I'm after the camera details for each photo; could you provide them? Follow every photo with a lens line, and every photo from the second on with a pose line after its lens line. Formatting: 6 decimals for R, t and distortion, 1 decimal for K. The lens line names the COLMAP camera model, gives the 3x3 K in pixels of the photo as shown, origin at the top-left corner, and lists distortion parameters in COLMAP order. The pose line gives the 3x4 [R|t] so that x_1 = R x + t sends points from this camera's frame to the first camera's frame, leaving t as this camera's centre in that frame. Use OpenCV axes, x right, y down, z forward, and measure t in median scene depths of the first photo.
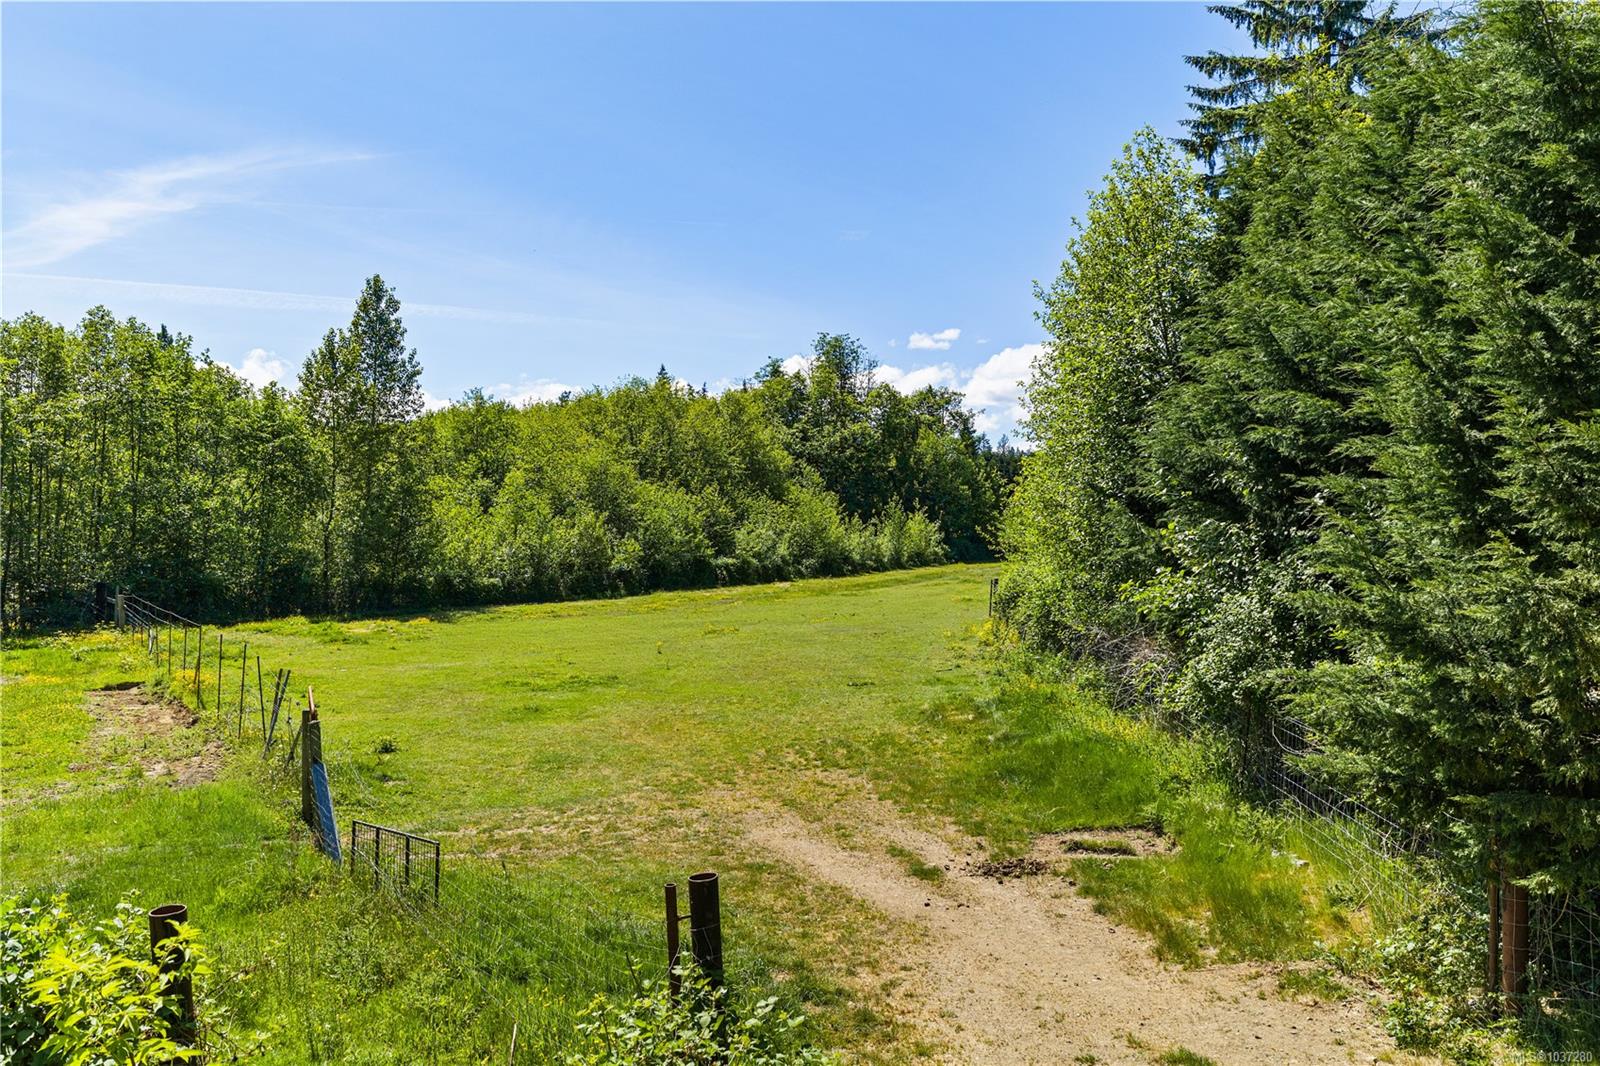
lens RADIAL K [[1319.3, 0, 778.3], [0, 1319.3, 431.1], [0, 0, 1]] dist [0.018574, -0.025063]
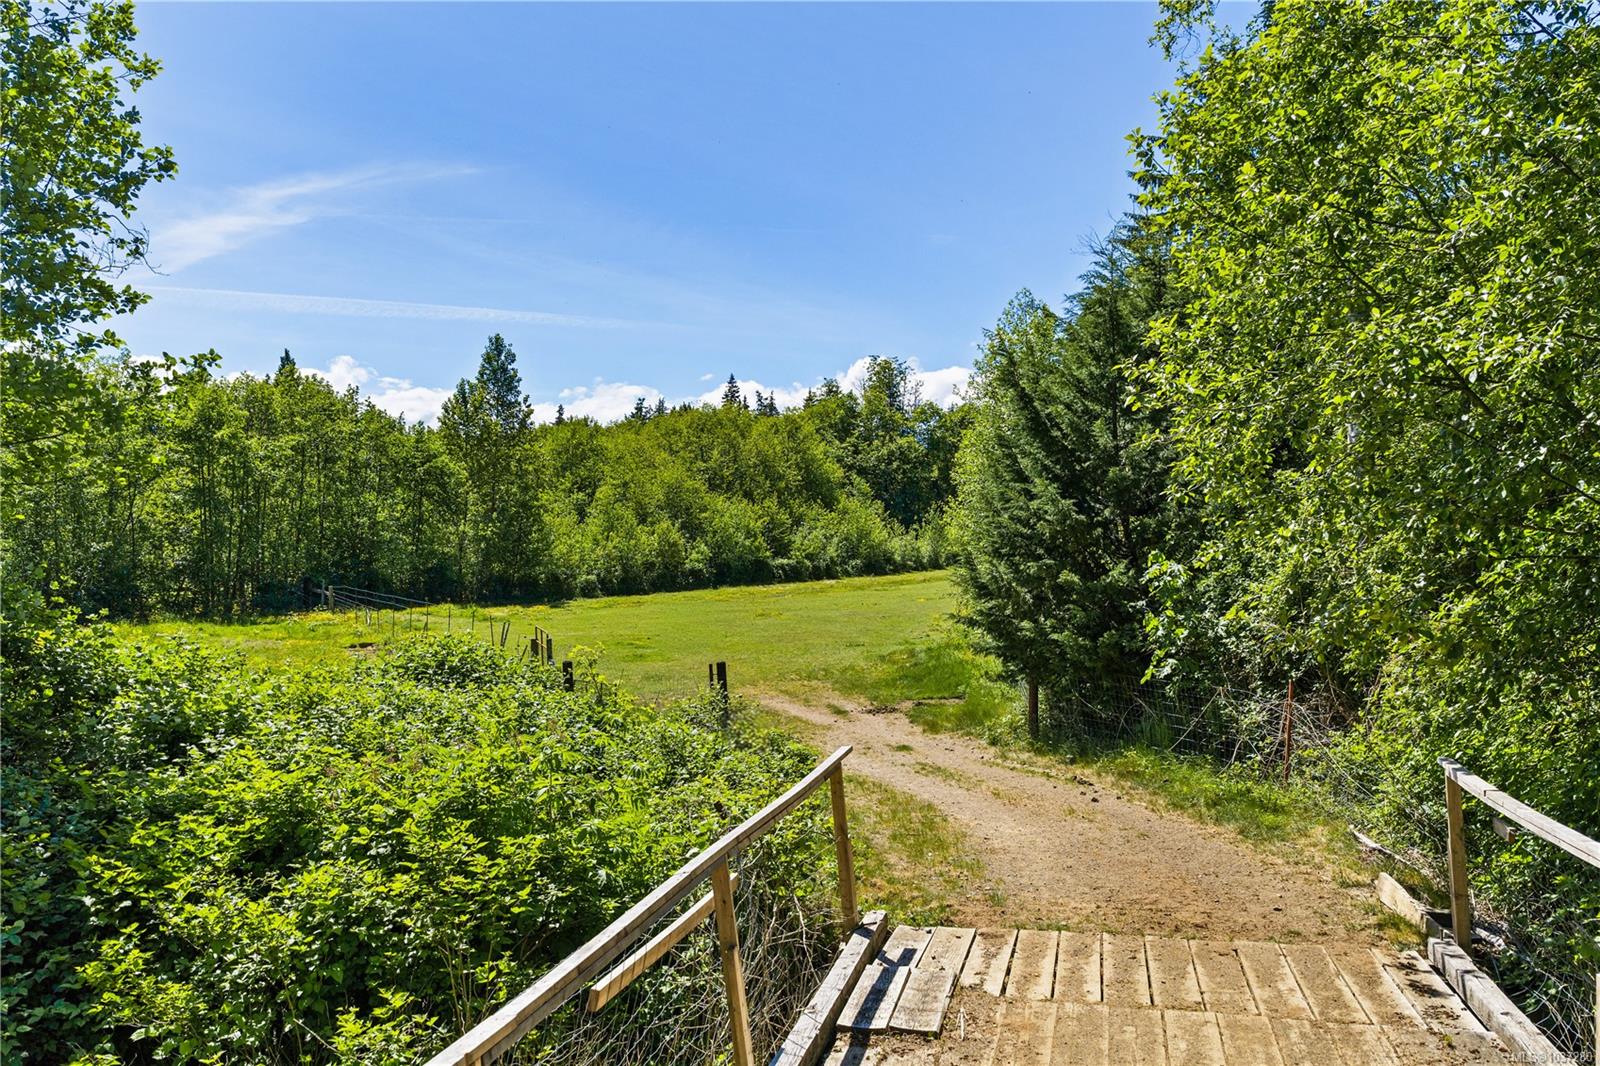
lens RADIAL K [[1319.3, 0, 785.1], [0, 1319.3, 499.2], [0, 0, 1]] dist [0.018574, -0.025063]
pose [[0.998837, -0.000456, -0.048219, 0.017476], [0.002948, 0.998662, 0.051622, -0.015523], [0.048131, -0.051704, 0.997502, -0.149833]]
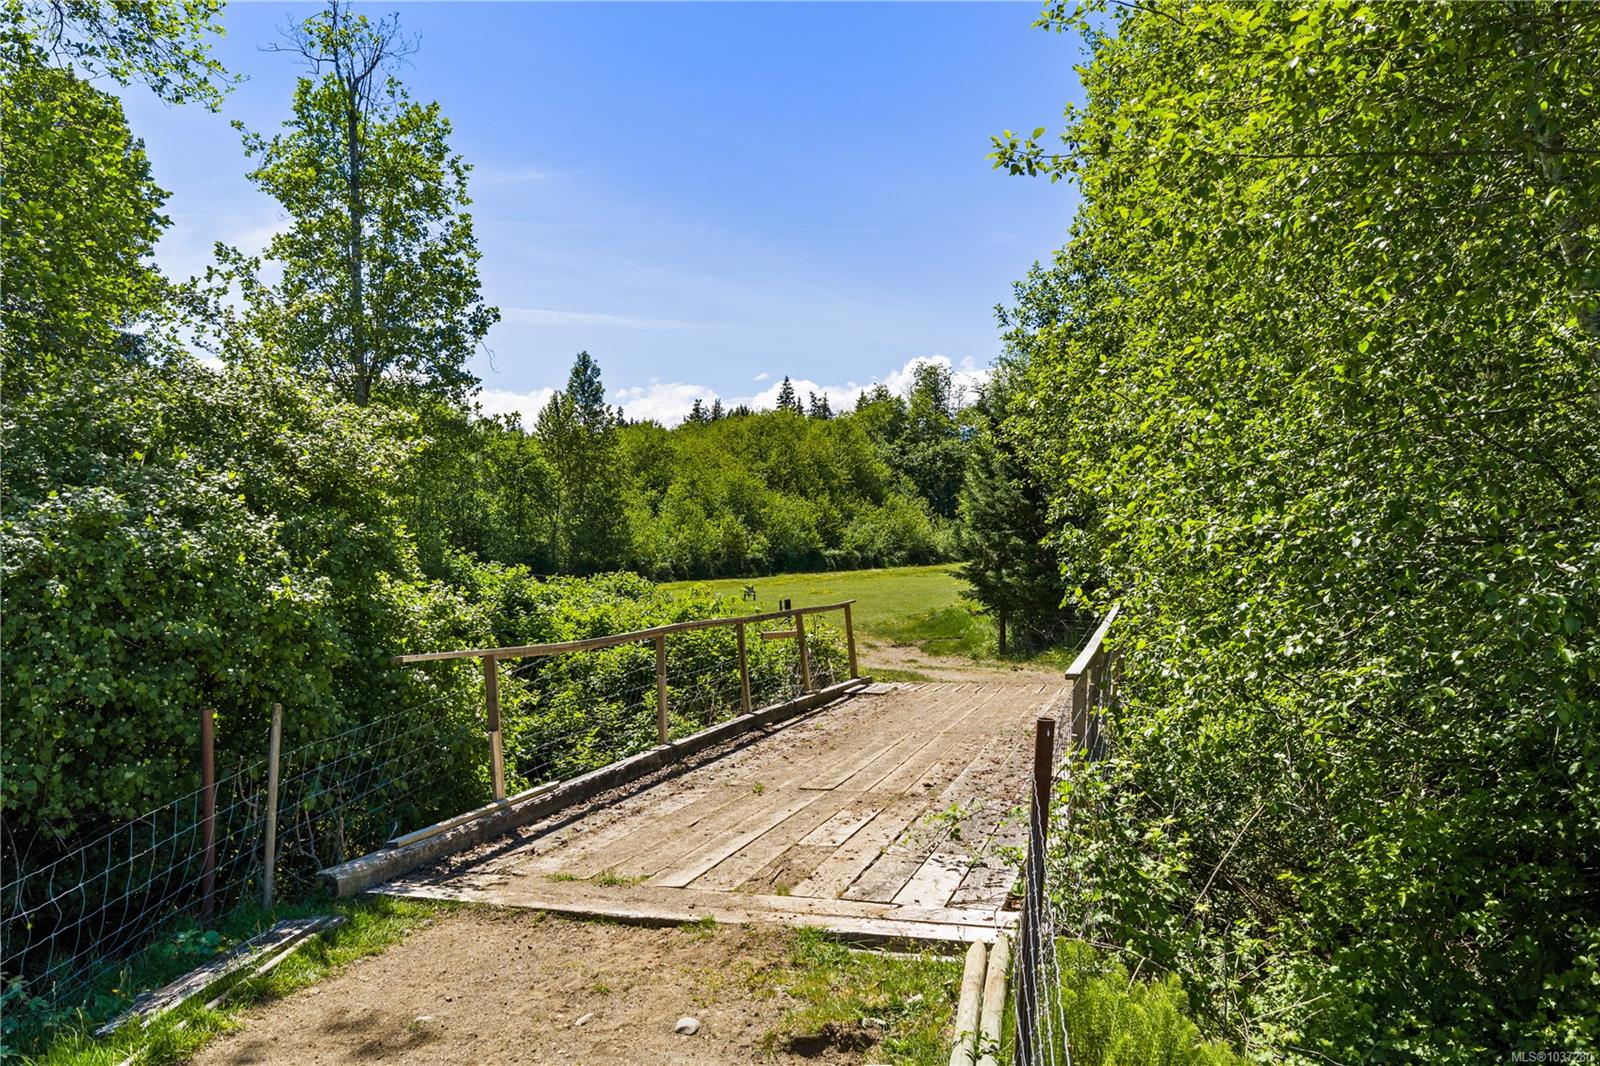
lens RADIAL K [[1319.3, 0, 801.4], [0, 1319.3, 523.9], [0, 0, 1]] dist [0.018574, -0.025063]
pose [[0.997042, 0.000044, -0.076861, 0.025081], [0.005420, 0.997469, 0.070890, -0.019211], [0.076670, -0.071097, 0.994518, -0.259657]]
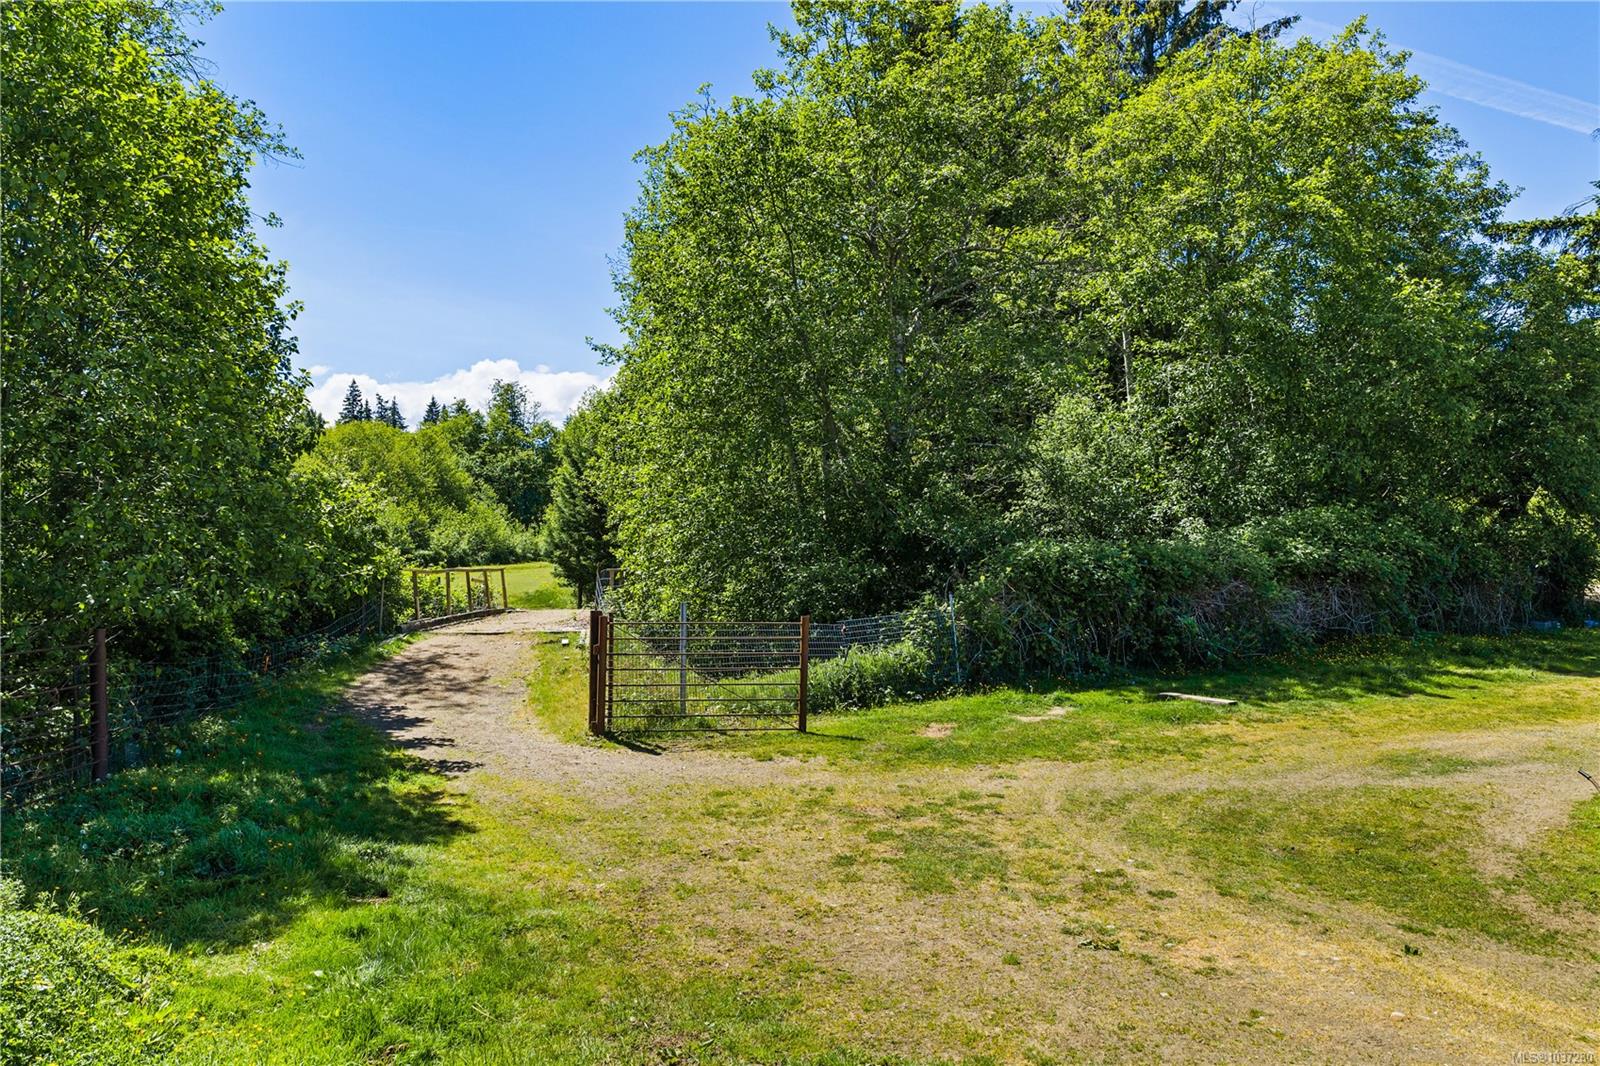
lens RADIAL K [[1319.3, 0, 791.5], [0, 1319.3, 548.1], [0, 0, 1]] dist [0.018574, -0.025063]
pose [[0.971299, -0.001842, 0.237856, 0.006804], [-0.018739, 0.996270, 0.084235, -0.032948], [-0.237124, -0.086275, 0.967641, -0.452731]]
